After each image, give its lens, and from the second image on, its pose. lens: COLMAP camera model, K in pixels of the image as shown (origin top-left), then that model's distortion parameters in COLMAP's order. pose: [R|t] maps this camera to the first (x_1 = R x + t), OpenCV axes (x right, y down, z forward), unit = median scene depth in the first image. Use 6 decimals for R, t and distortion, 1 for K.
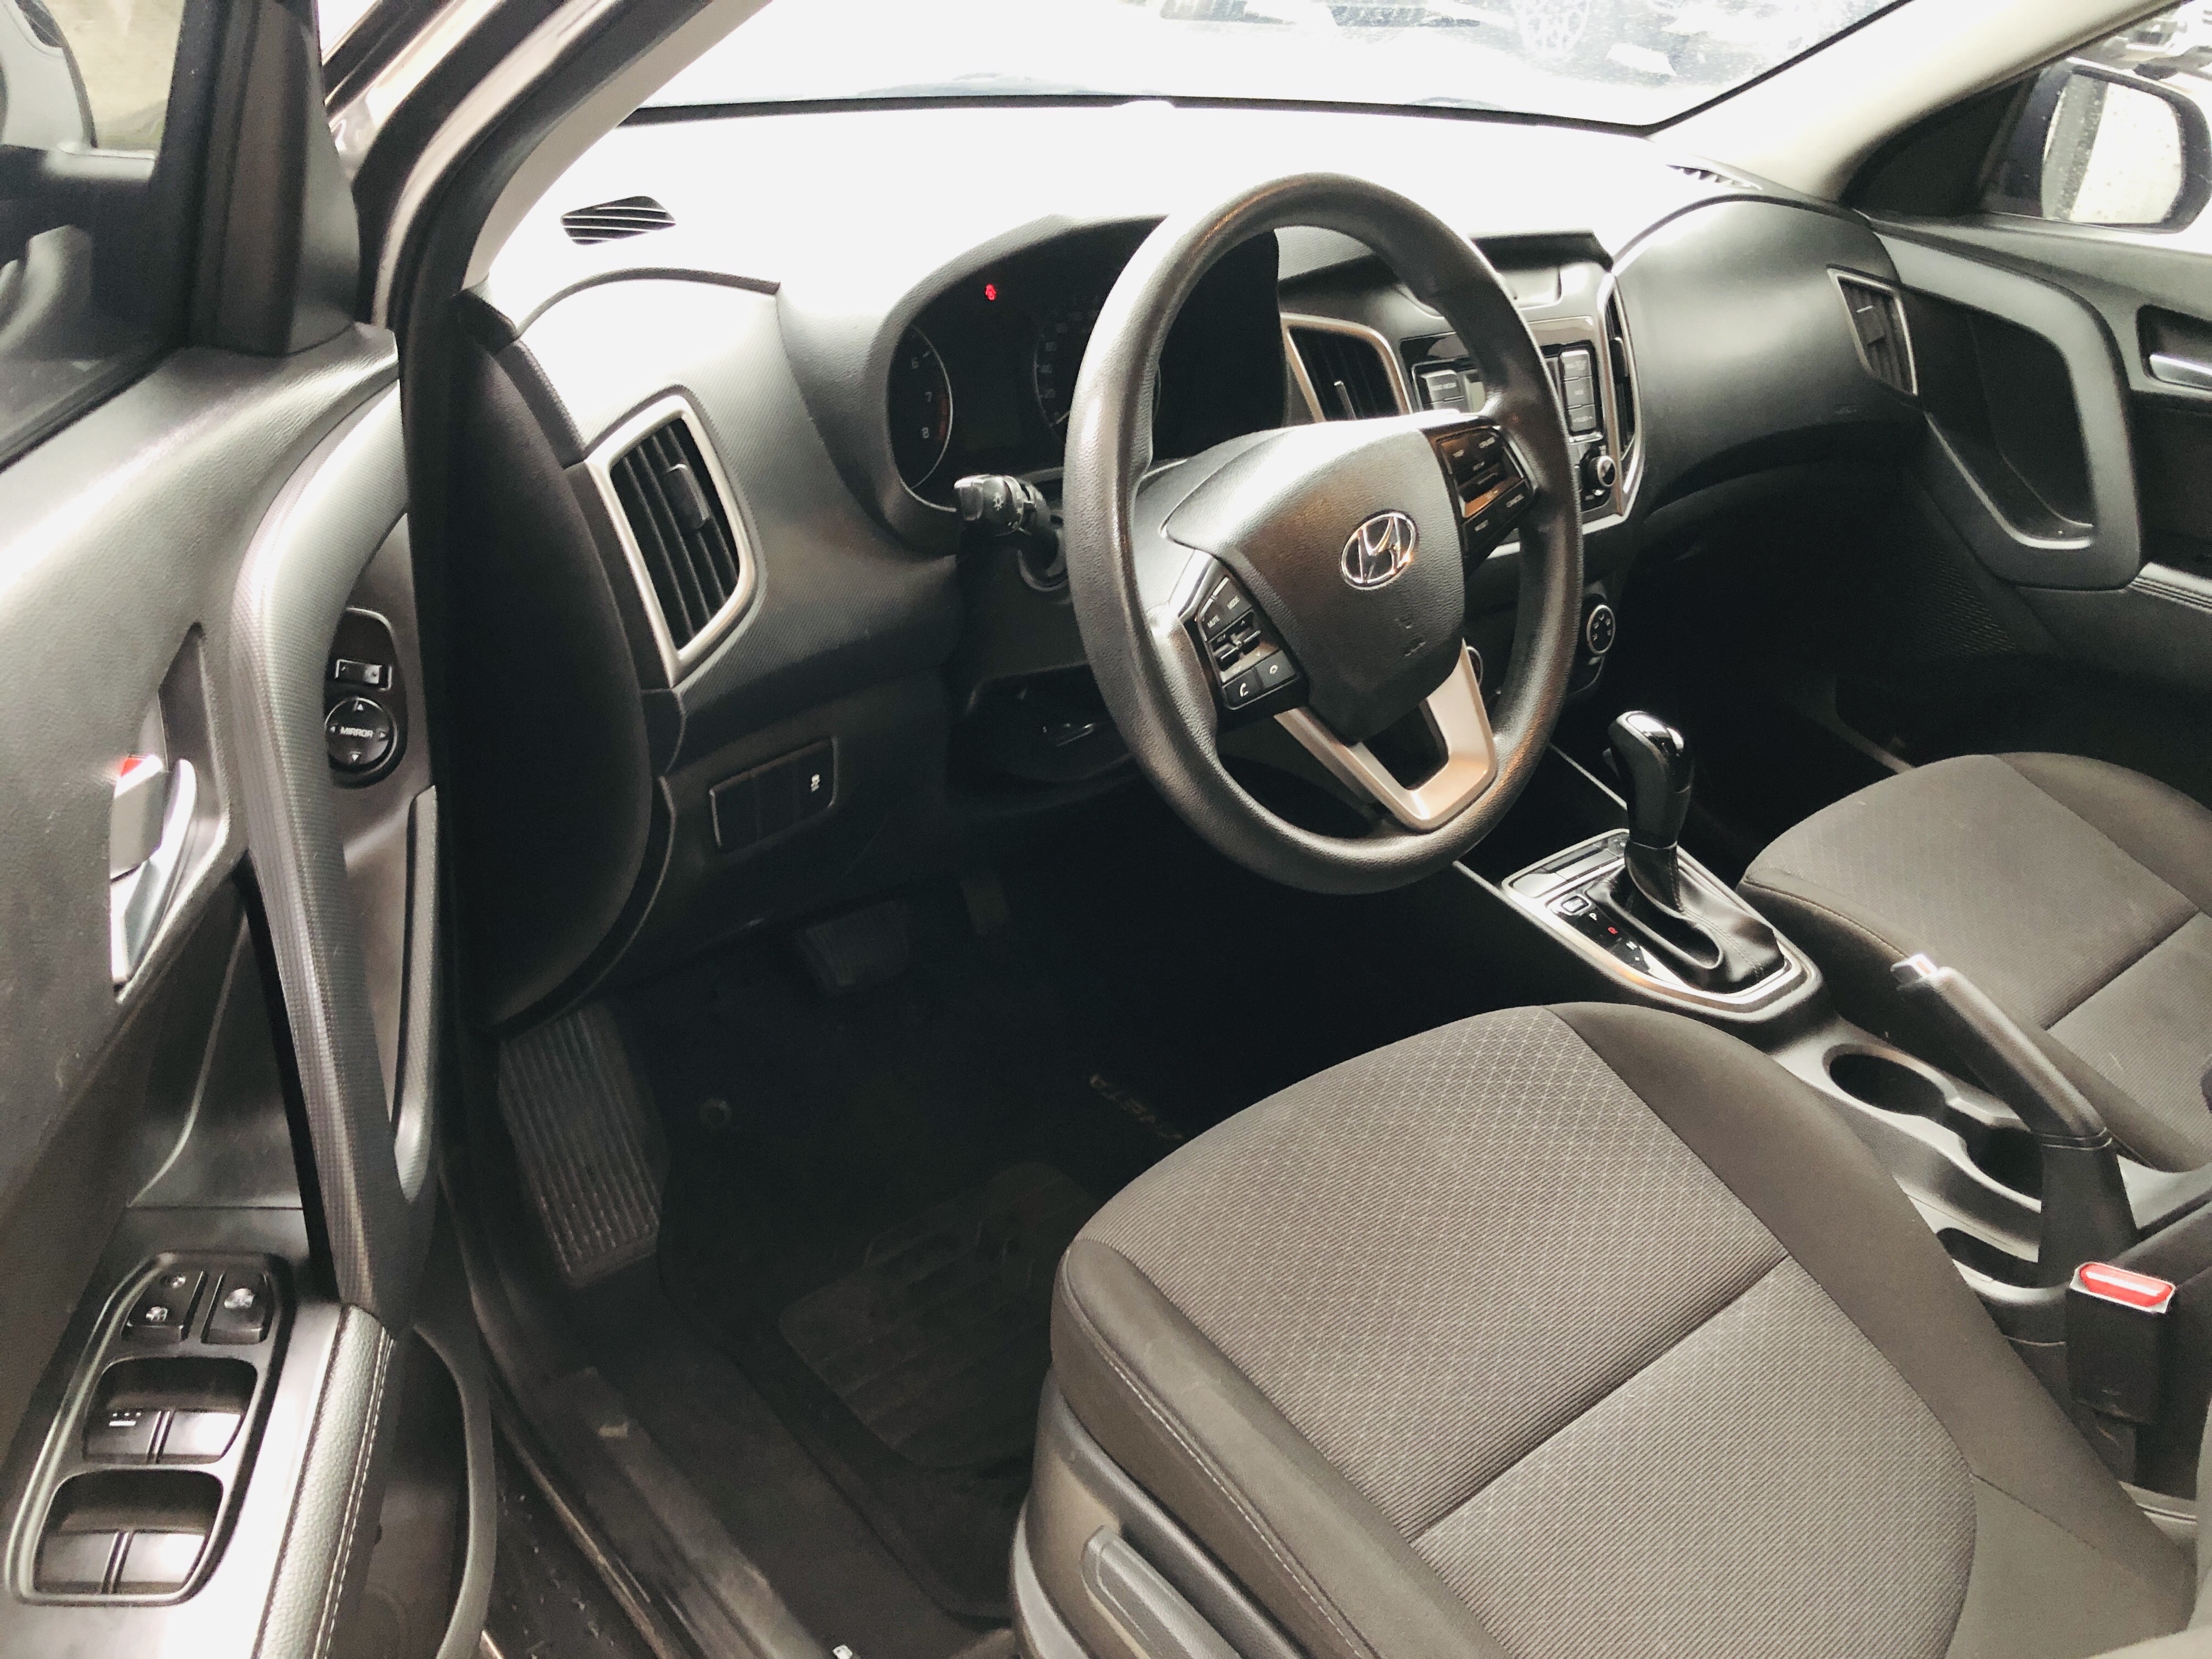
lens RADIAL K [[1820.0, 0, 1106.0], [0, 1820.0, 829.5], [0, 0, 1]] dist [0.008196, -0.004871]
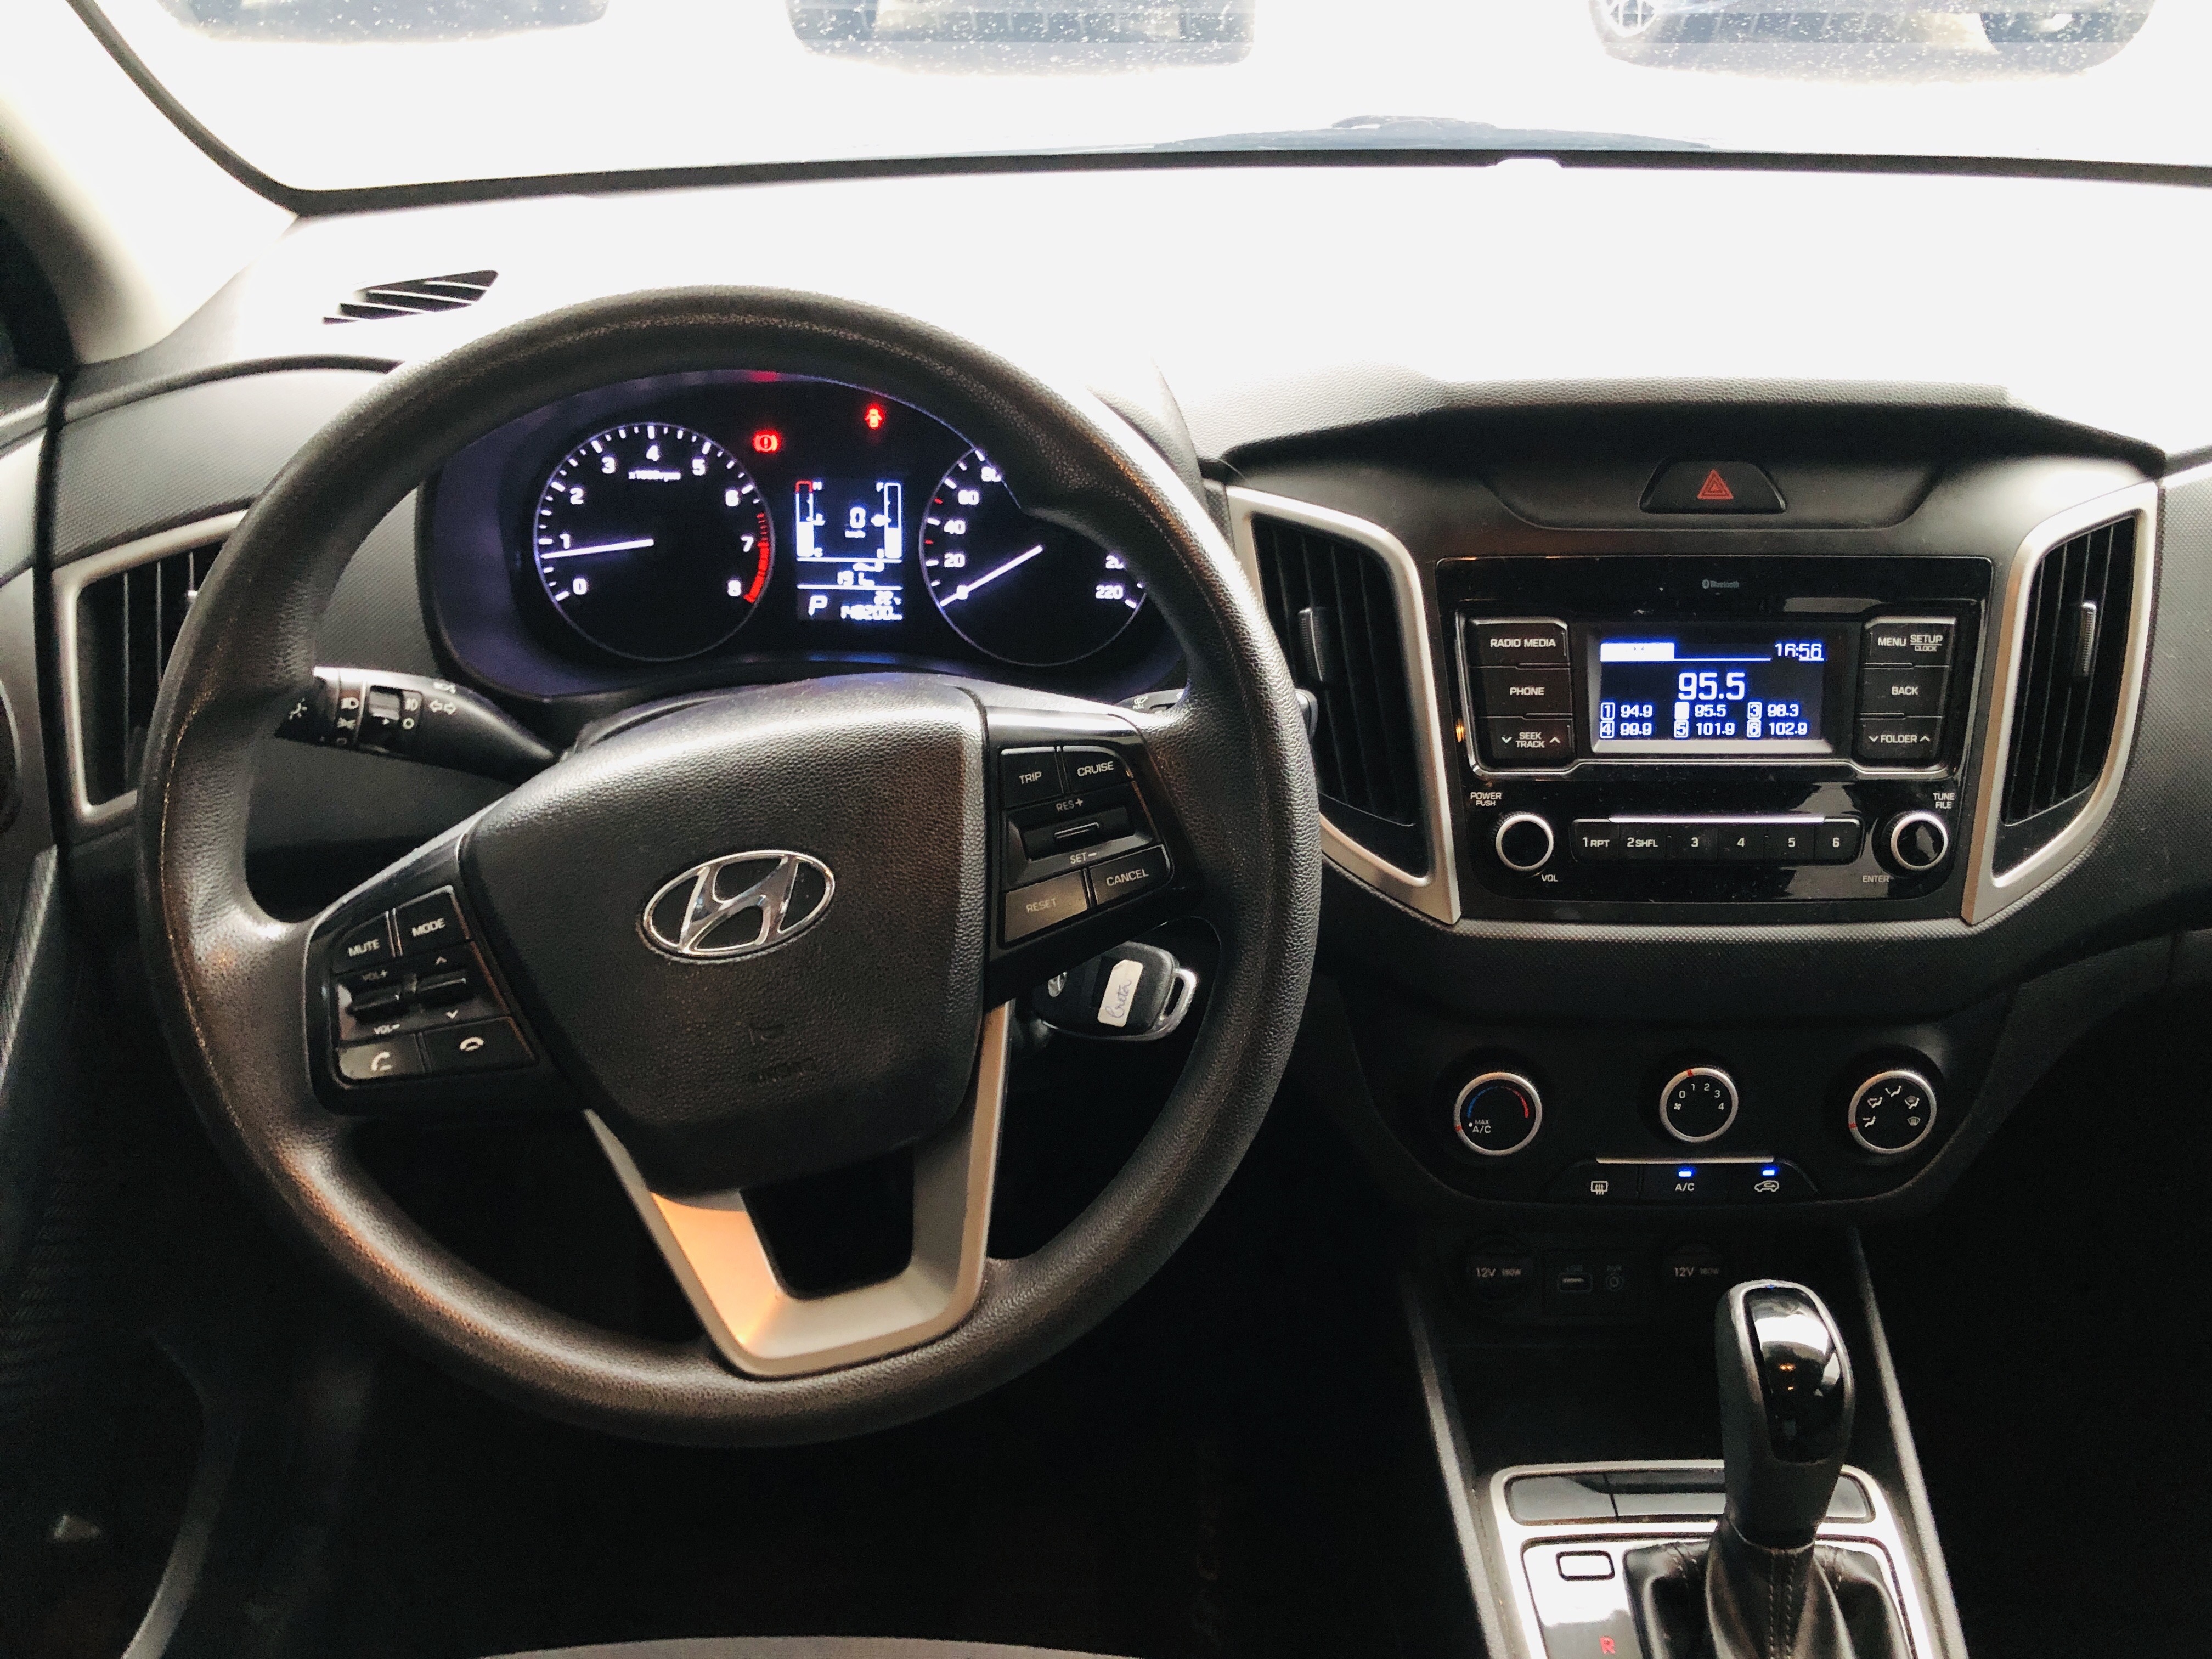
lens RADIAL K [[1831.8, 0, 1106.0], [0, 1831.8, 829.5], [0, 0, 1]] dist [0.031050, -0.001859]
pose [[0.744825, 0.232399, -0.625481, 0.437952], [-0.245061, 0.967153, 0.067529, -0.177160], [0.620630, 0.102984, 0.777311, 0.421133]]
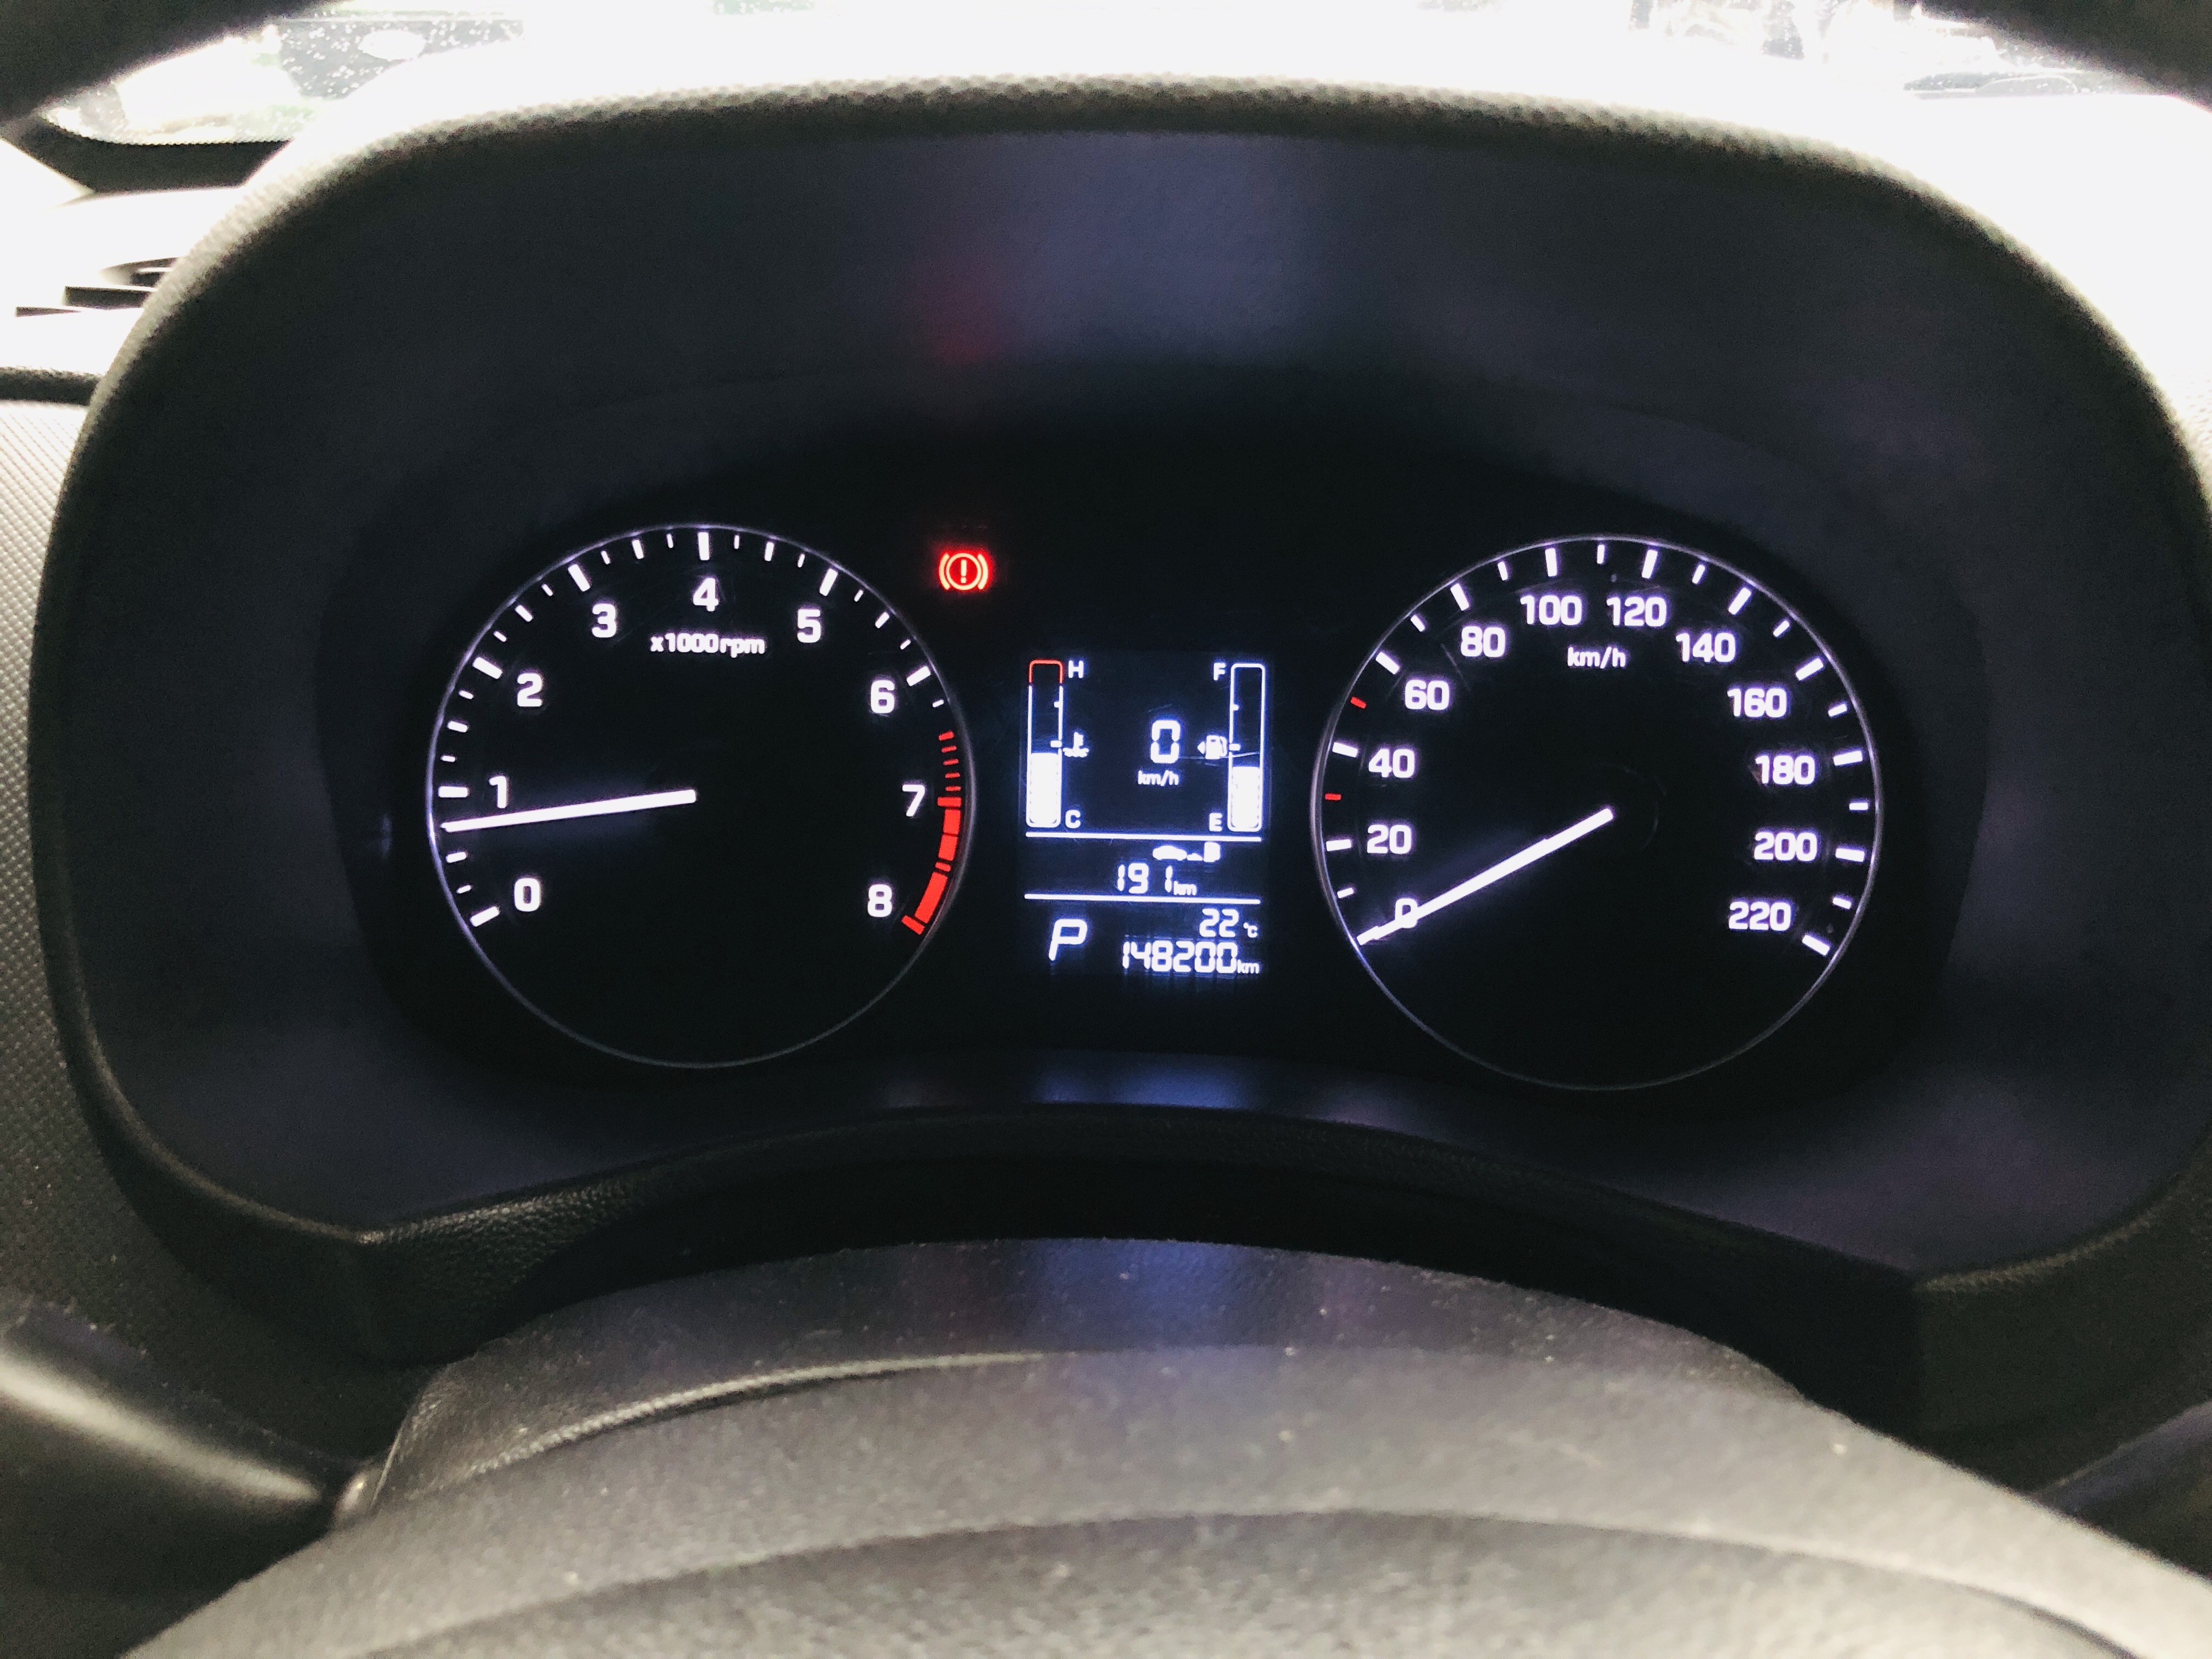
lens RADIAL K [[1841.5, 0, 1106.0], [0, 1841.5, 829.5], [0, 0, 1]] dist [0.115442, -0.332862]
pose [[0.709502, 0.149941, -0.688568, 0.136766], [-0.254344, 0.965727, -0.051782, -0.188142], [0.657204, 0.211872, 0.723321, 0.647475]]
